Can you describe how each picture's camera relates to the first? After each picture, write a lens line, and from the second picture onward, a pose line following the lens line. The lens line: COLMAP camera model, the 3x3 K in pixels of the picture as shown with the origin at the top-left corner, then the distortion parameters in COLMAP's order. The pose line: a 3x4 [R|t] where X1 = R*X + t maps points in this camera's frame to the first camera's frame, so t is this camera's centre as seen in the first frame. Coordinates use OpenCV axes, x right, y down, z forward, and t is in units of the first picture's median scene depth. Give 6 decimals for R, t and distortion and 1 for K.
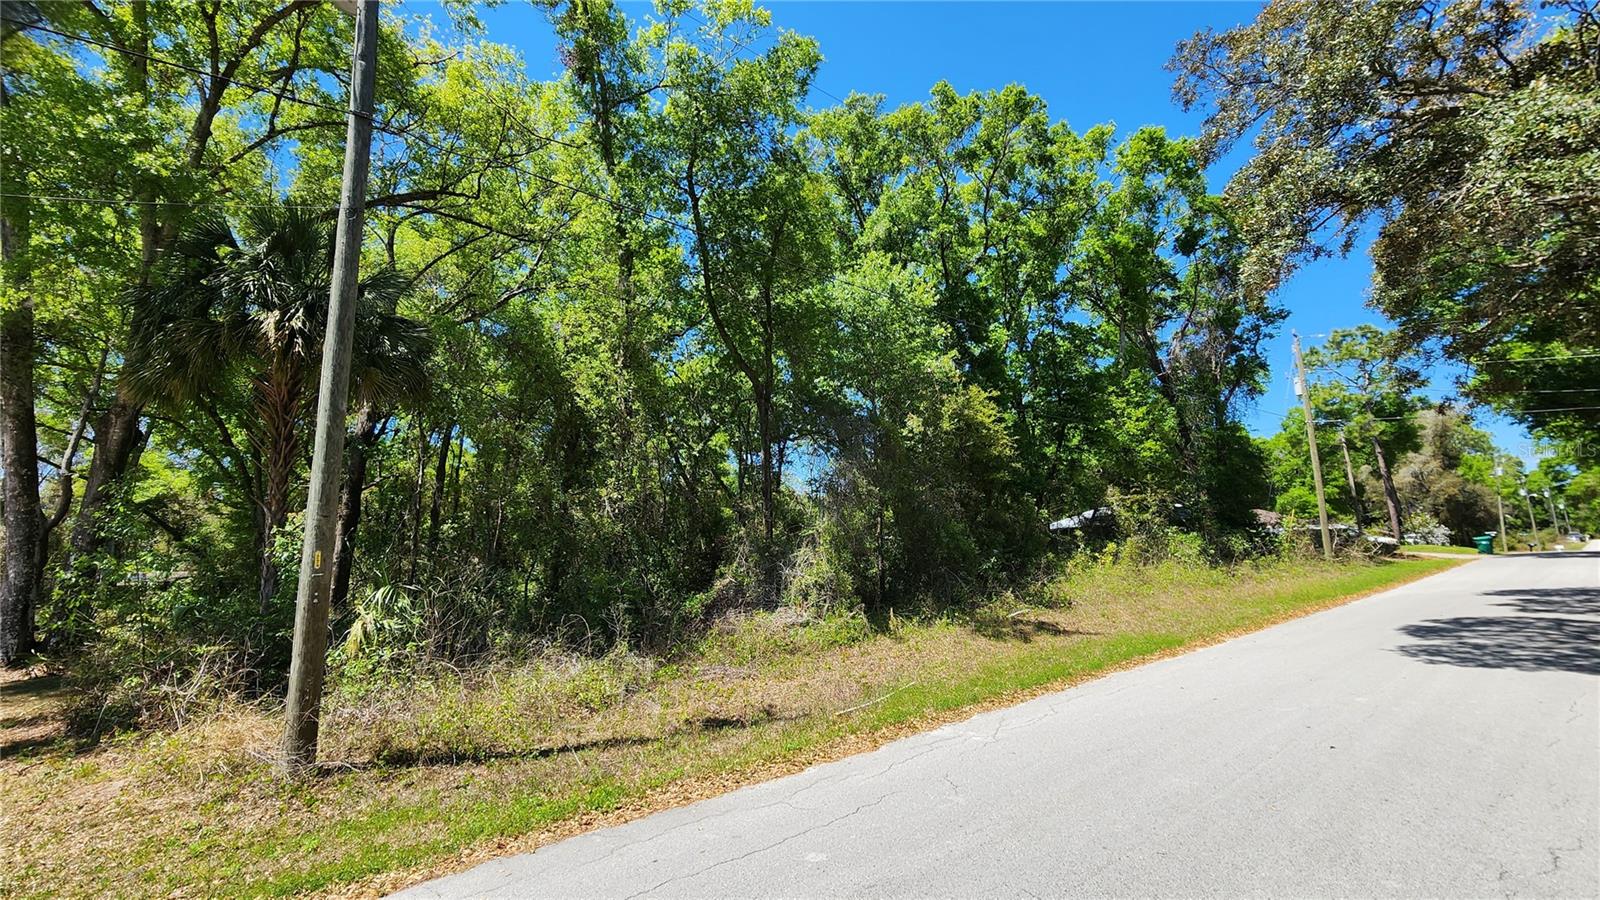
lens RADIAL K [[657.3, 0, 791.1], [0, 657.3, 459.7], [0, 0, 1]] dist [0.000821, -0.000371]
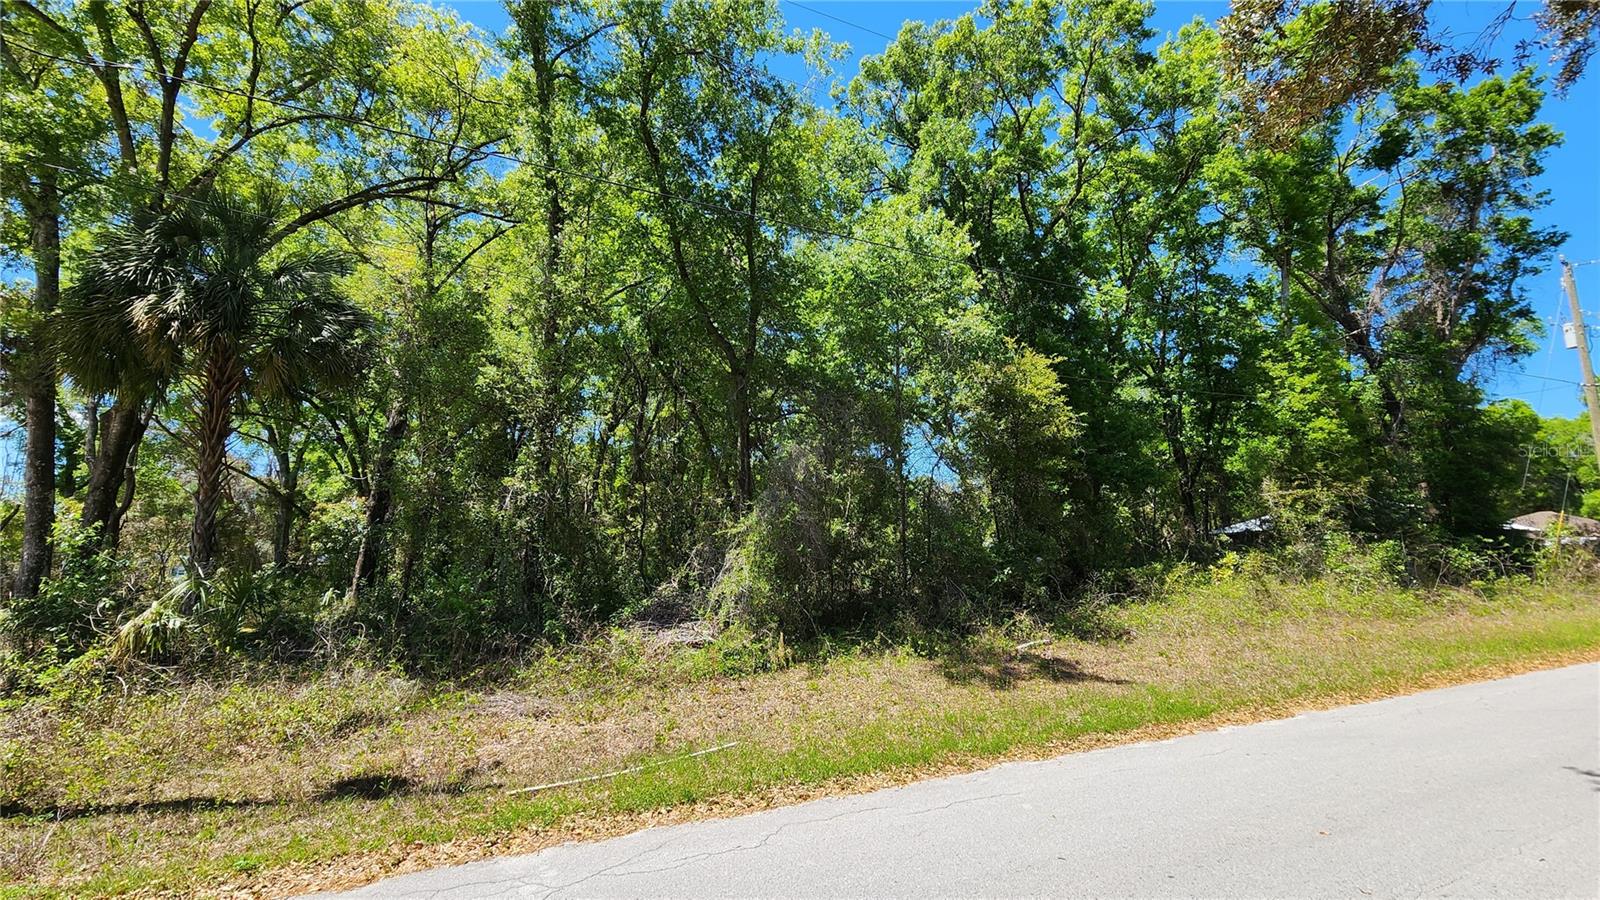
lens RADIAL K [[657.3, 0, 791.1], [0, 657.3, 459.7], [0, 0, 1]] dist [0.000821, -0.000371]
pose [[0.967318, -0.009962, -0.253370, 0.140574], [0.010980, 0.999936, 0.002602, 0.010032], [0.253328, -0.005299, 0.967366, 0.108660]]
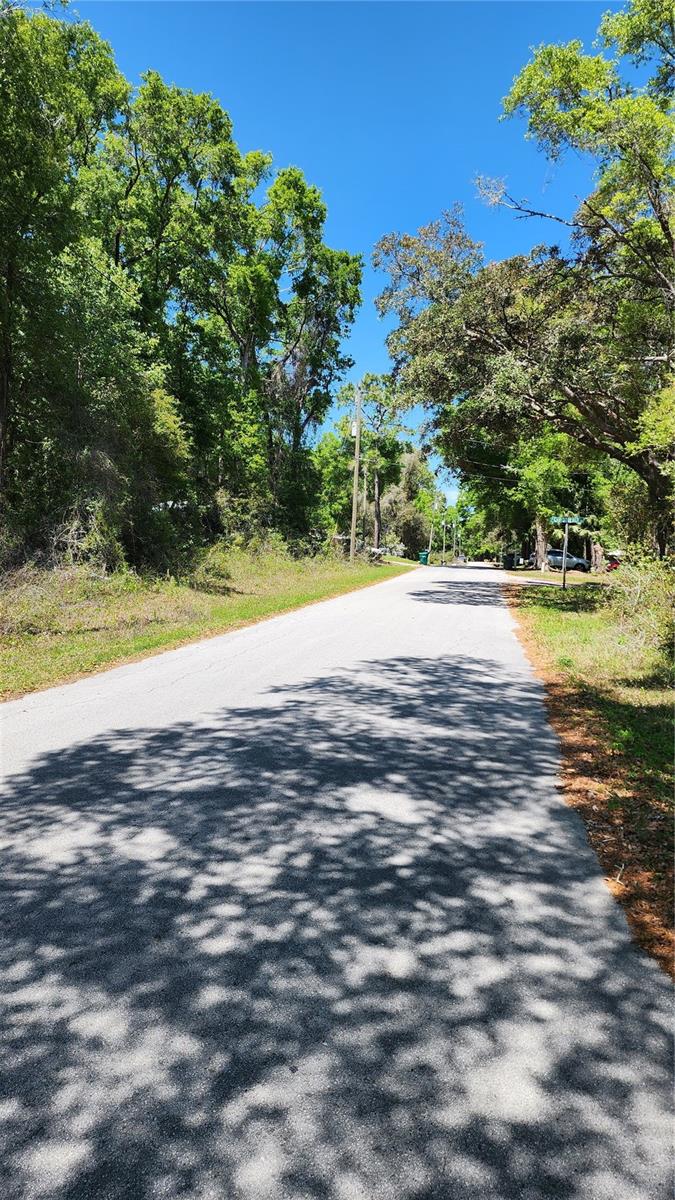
lens RADIAL K [[784.3, 0, 337.5], [0, 784.3, 600.0], [0, 0, 1]] dist [0.120613, -0.118164]
pose [[0.752142, 0.024385, 0.658550, -0.277239], [-0.164274, 0.974707, 0.151528, -0.012267], [-0.638198, -0.222153, 0.737123, -0.209394]]
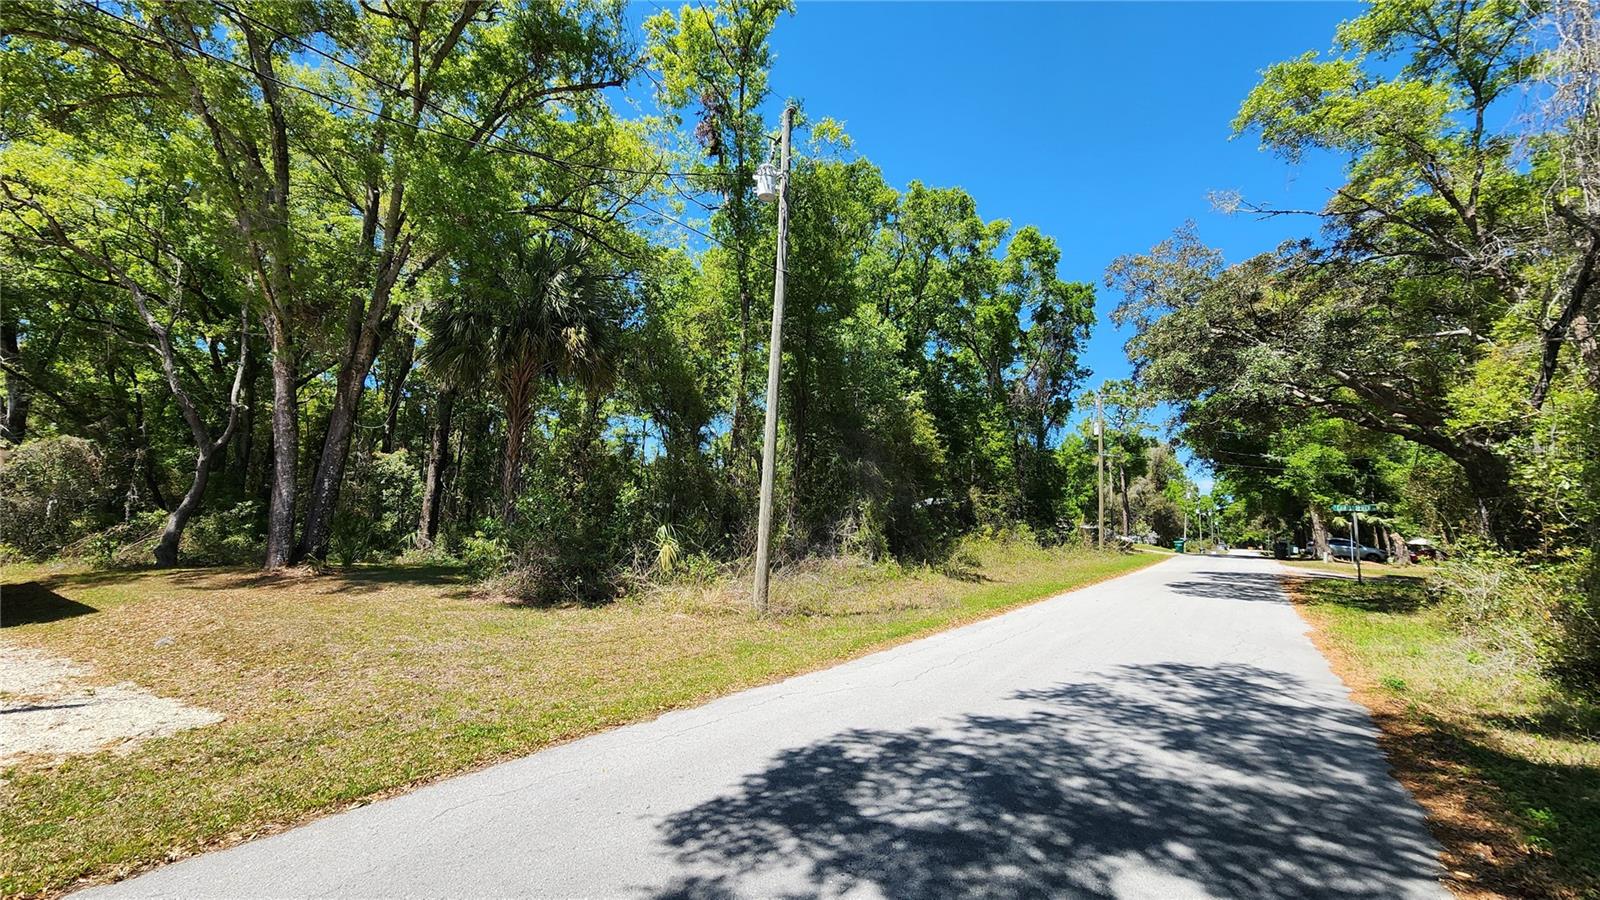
lens RADIAL K [[649.6, 0, 789.0], [0, 649.6, 461.1], [0, 0, 1]] dist [0.000493, -0.000431]
pose [[0.956163, 0.097049, 0.276285, -0.254320], [-0.110212, 0.993377, 0.032483, -0.013106], [-0.271303, -0.061508, 0.960527, -0.183583]]
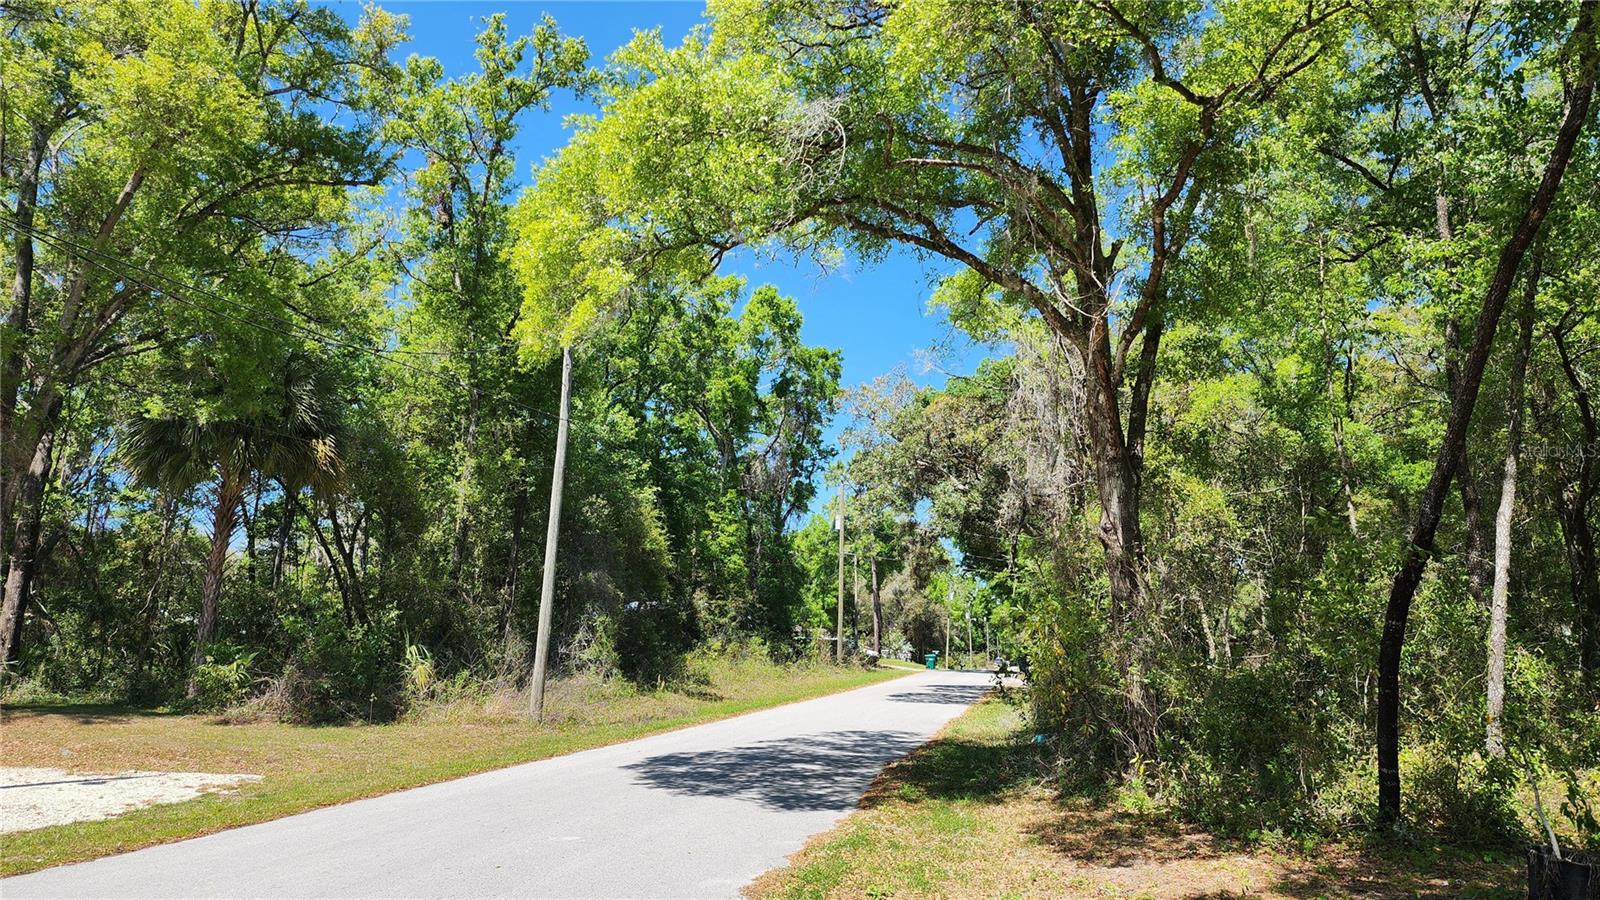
lens RADIAL K [[1045.8, 0, 807.8], [0, 1045.8, 451.1], [0, 0, 1]] dist [0.120613, -0.118164]
pose [[0.773120, 0.167733, 0.611678, -0.495274], [-0.138915, 0.985763, -0.094735, -0.049120], [-0.618860, -0.011730, 0.785414, -0.504666]]
